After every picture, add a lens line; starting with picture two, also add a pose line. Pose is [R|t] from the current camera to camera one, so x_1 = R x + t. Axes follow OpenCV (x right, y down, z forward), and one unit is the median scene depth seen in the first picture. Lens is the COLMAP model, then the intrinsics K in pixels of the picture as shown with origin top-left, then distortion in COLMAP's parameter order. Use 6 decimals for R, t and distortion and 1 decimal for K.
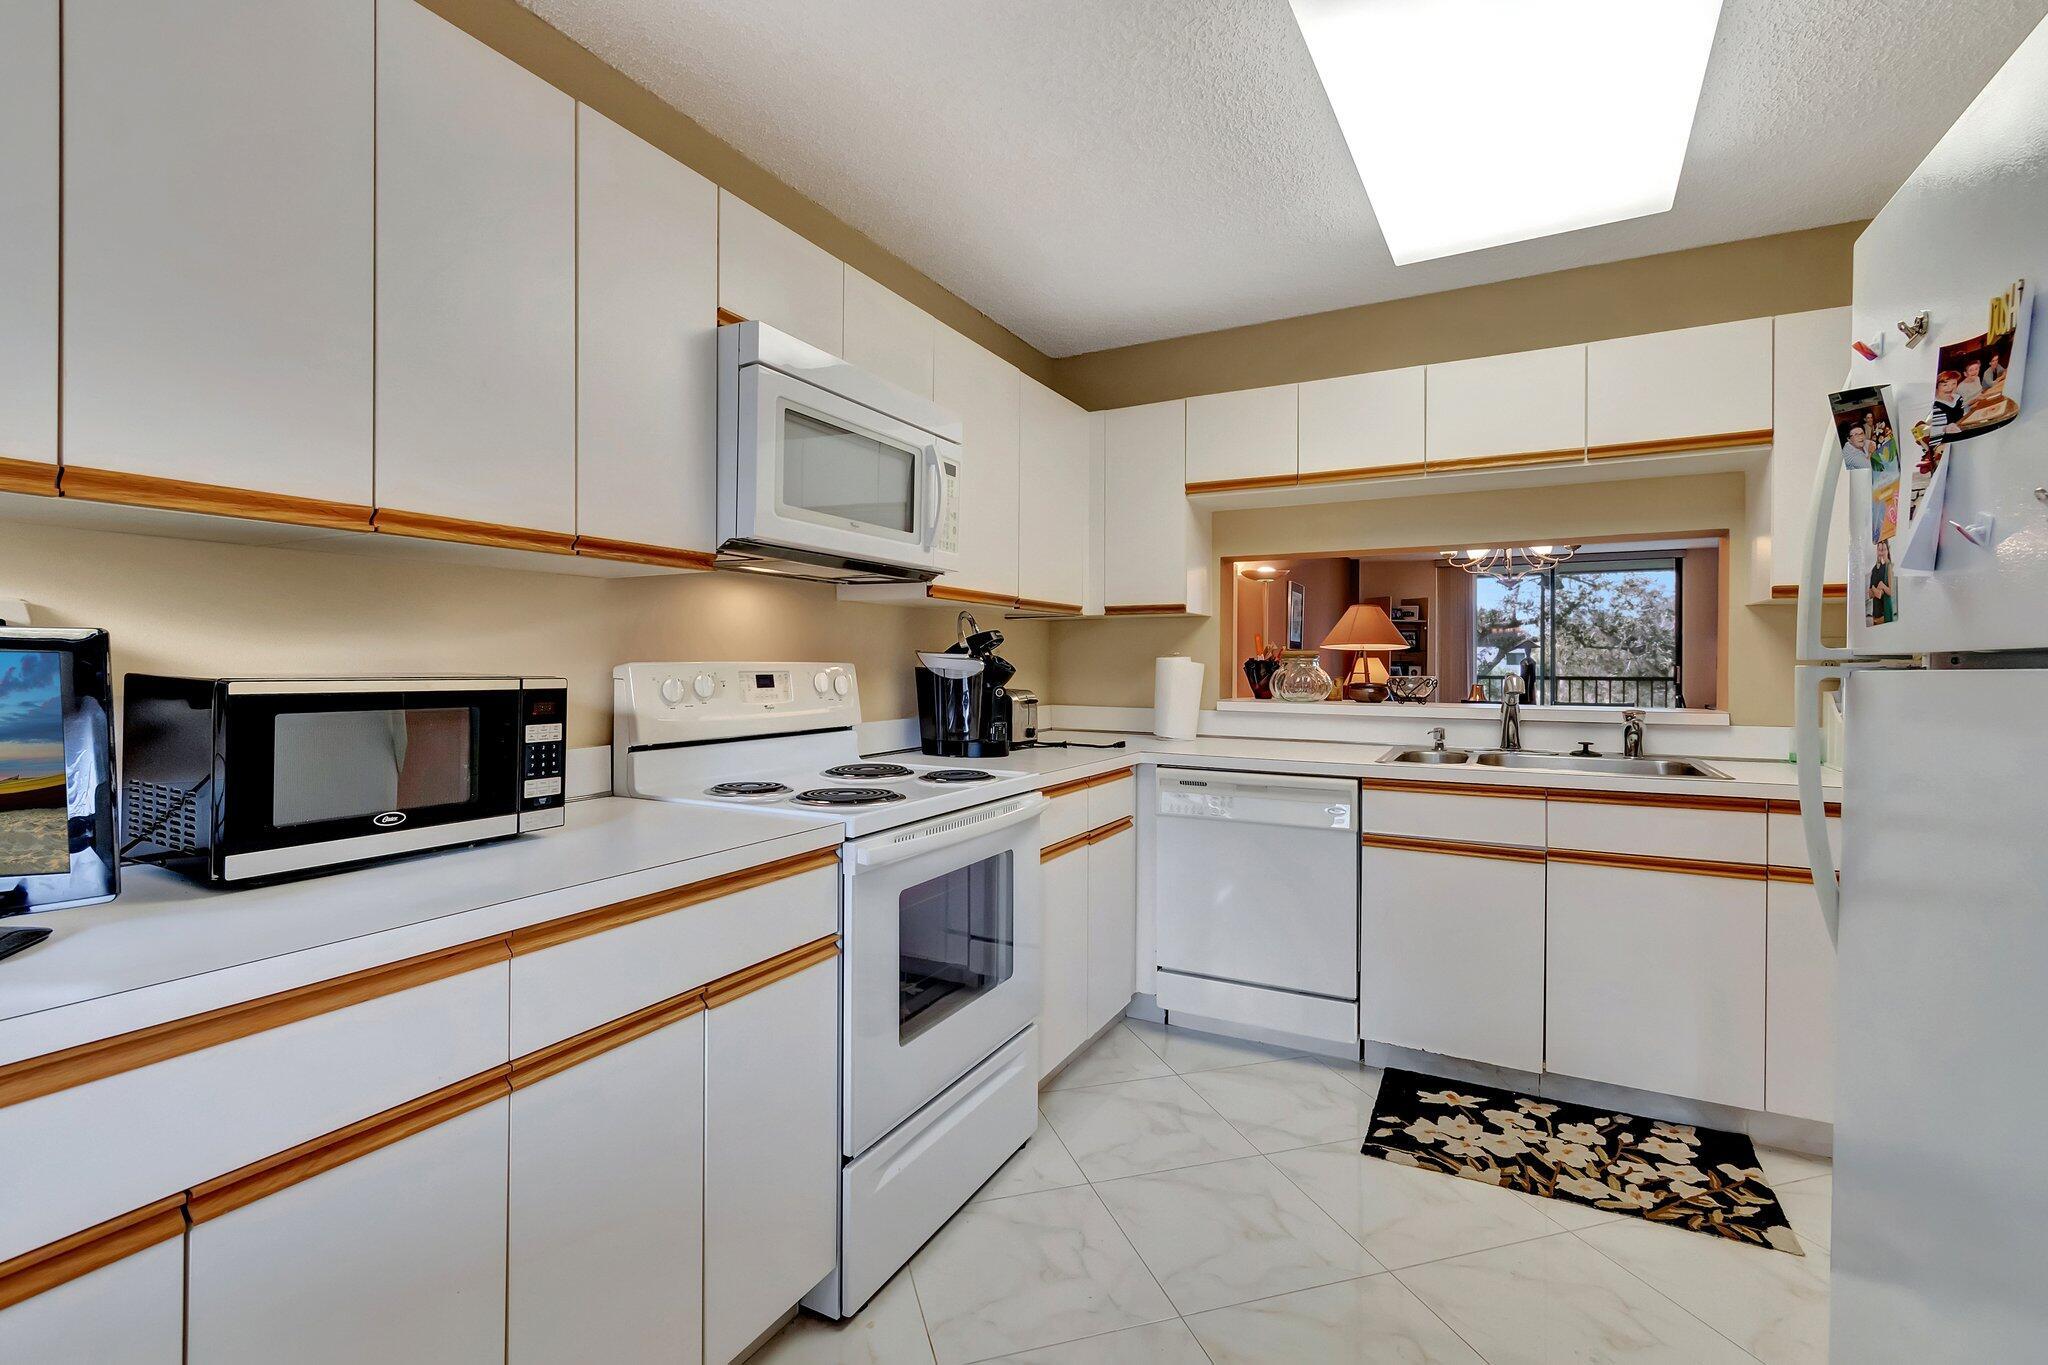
lens RADIAL K [[905.6, 0, 1010.5], [0, 905.6, 666.7], [0, 0, 1]] dist [0.000078, 0.000342]
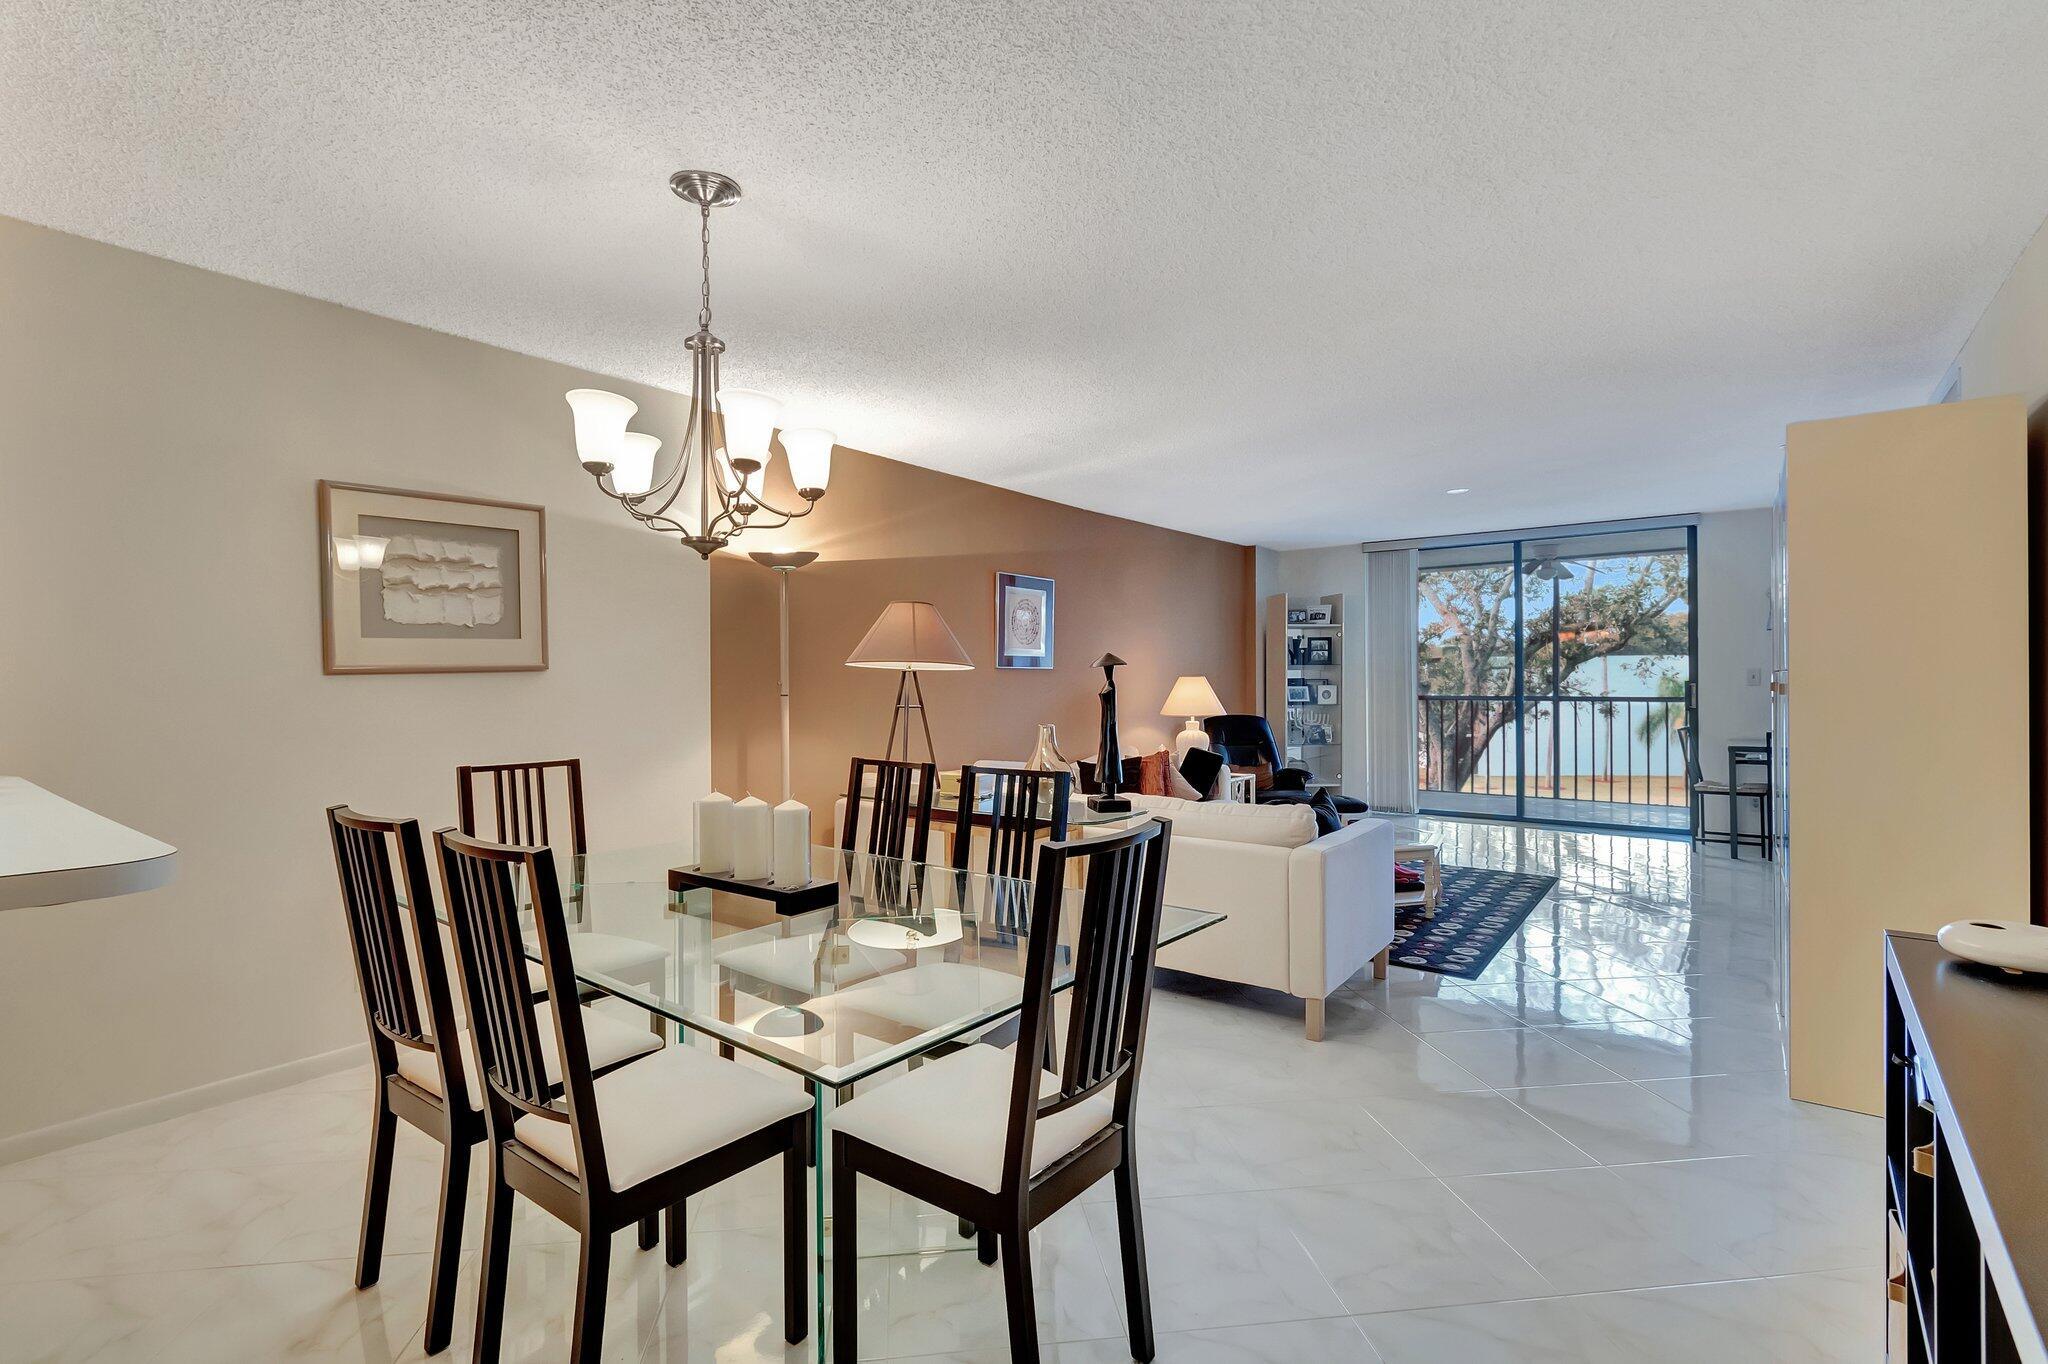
lens RADIAL K [[941.6, 0, 1012.9], [0, 941.6, 678.7], [0, 0, 1]] dist [0.000066, 0.000080]
pose [[0.986616, -0.011157, -0.162680, 1.447814], [0.010296, 0.999928, -0.006132, -0.020604], [0.162737, 0.004375, 0.986660, 0.888170]]
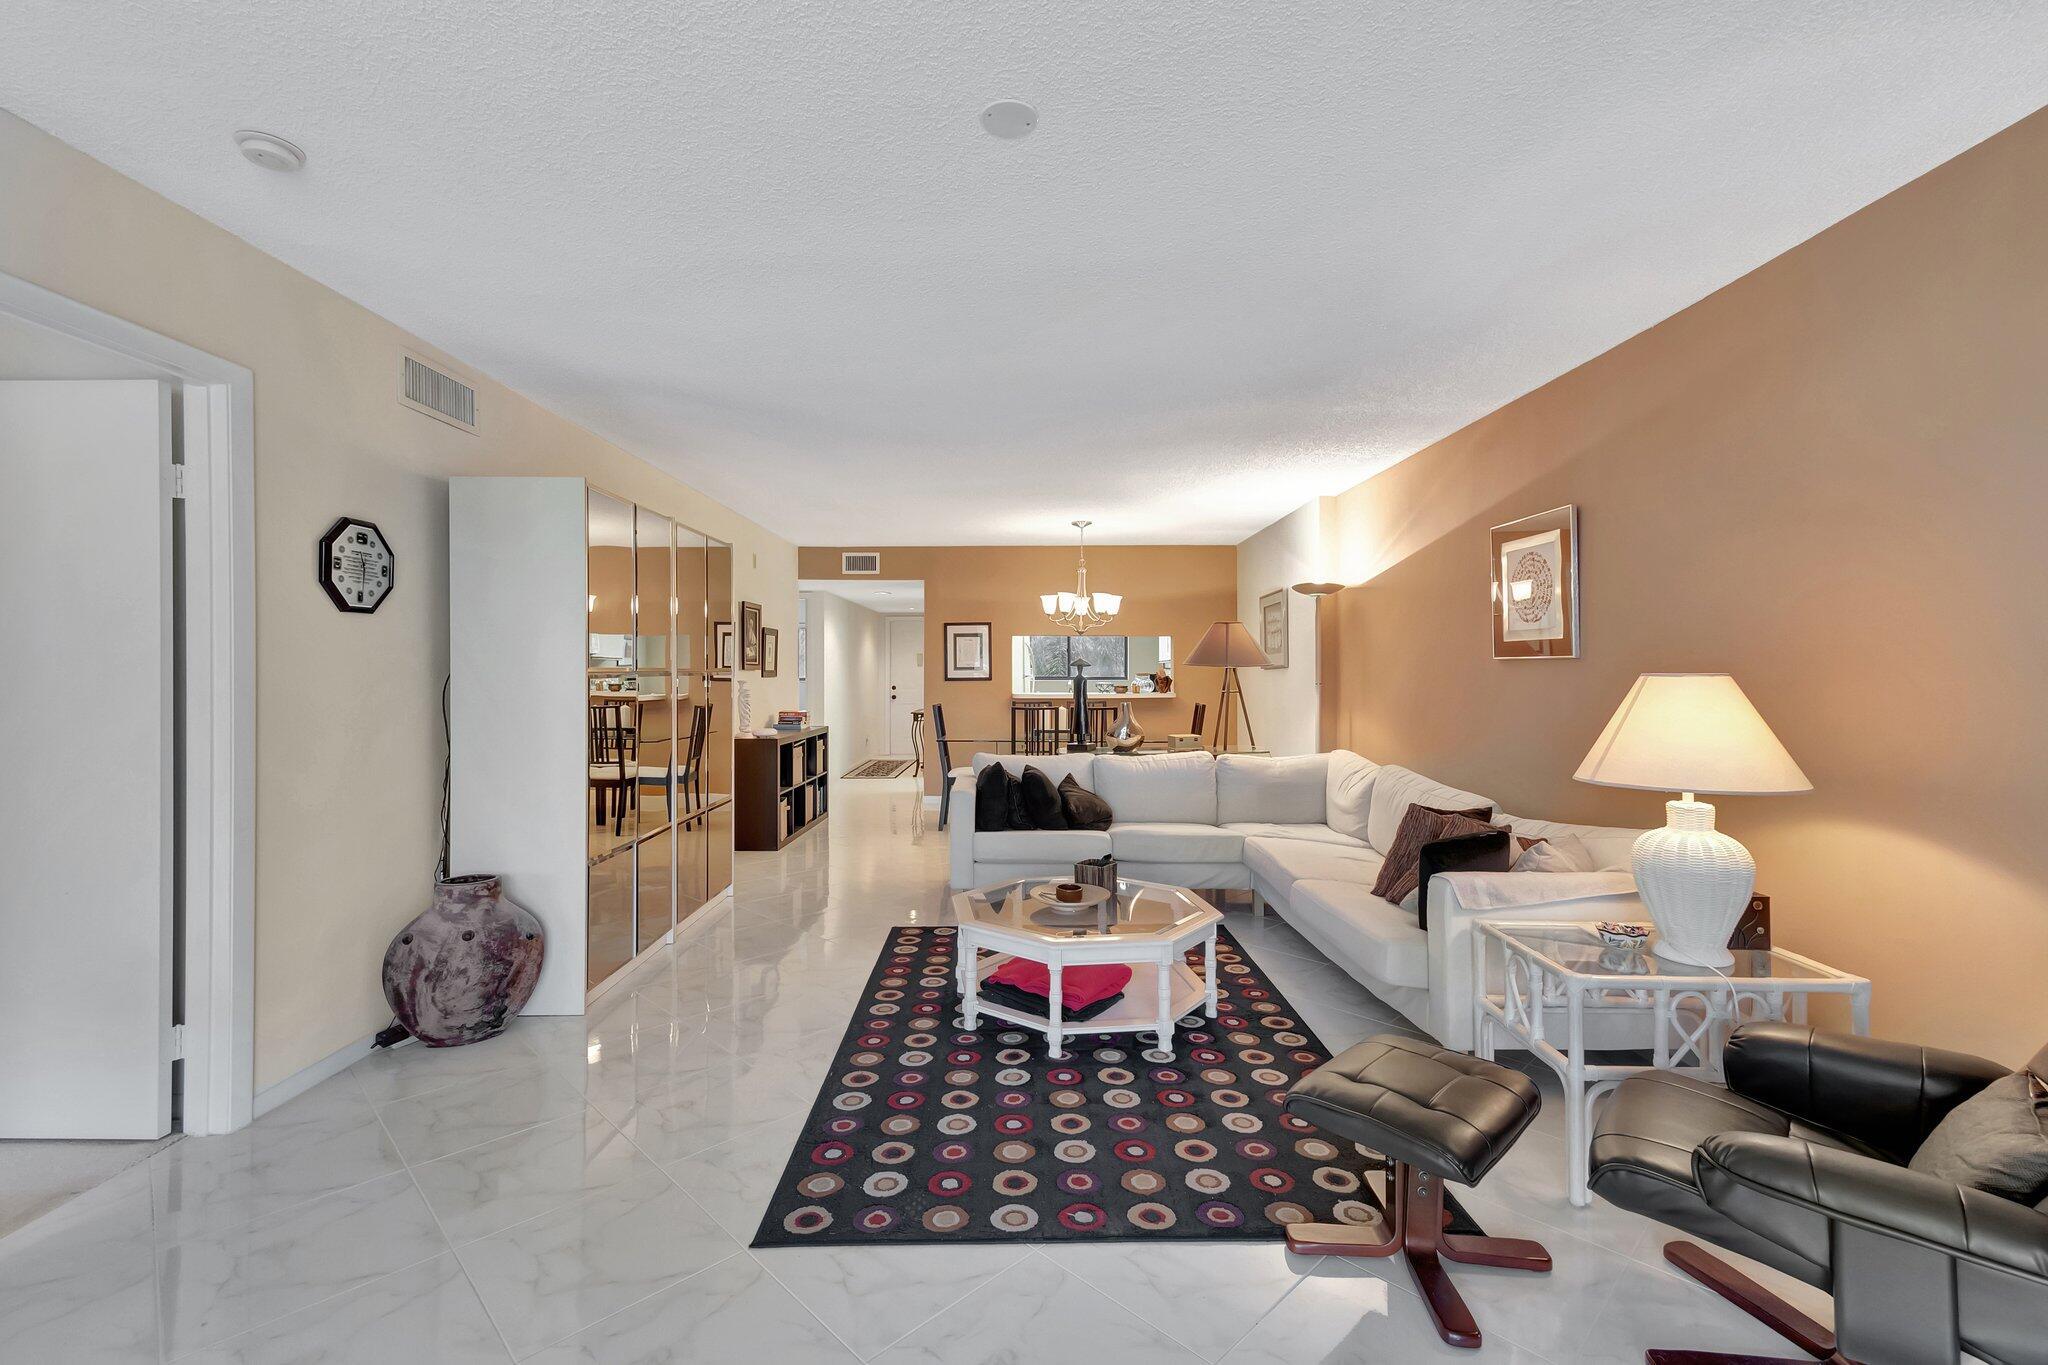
lens RADIAL K [[904.0, 0, 1021.6], [0, 904.0, 669.1], [0, 0, 1]] dist [0.028153, -0.000596]
pose [[-0.877006, -0.004932, -0.480454, 2.629412], [-0.007203, 0.999970, 0.002884, -0.044843], [0.480426, 0.005990, -0.877015, 4.383382]]
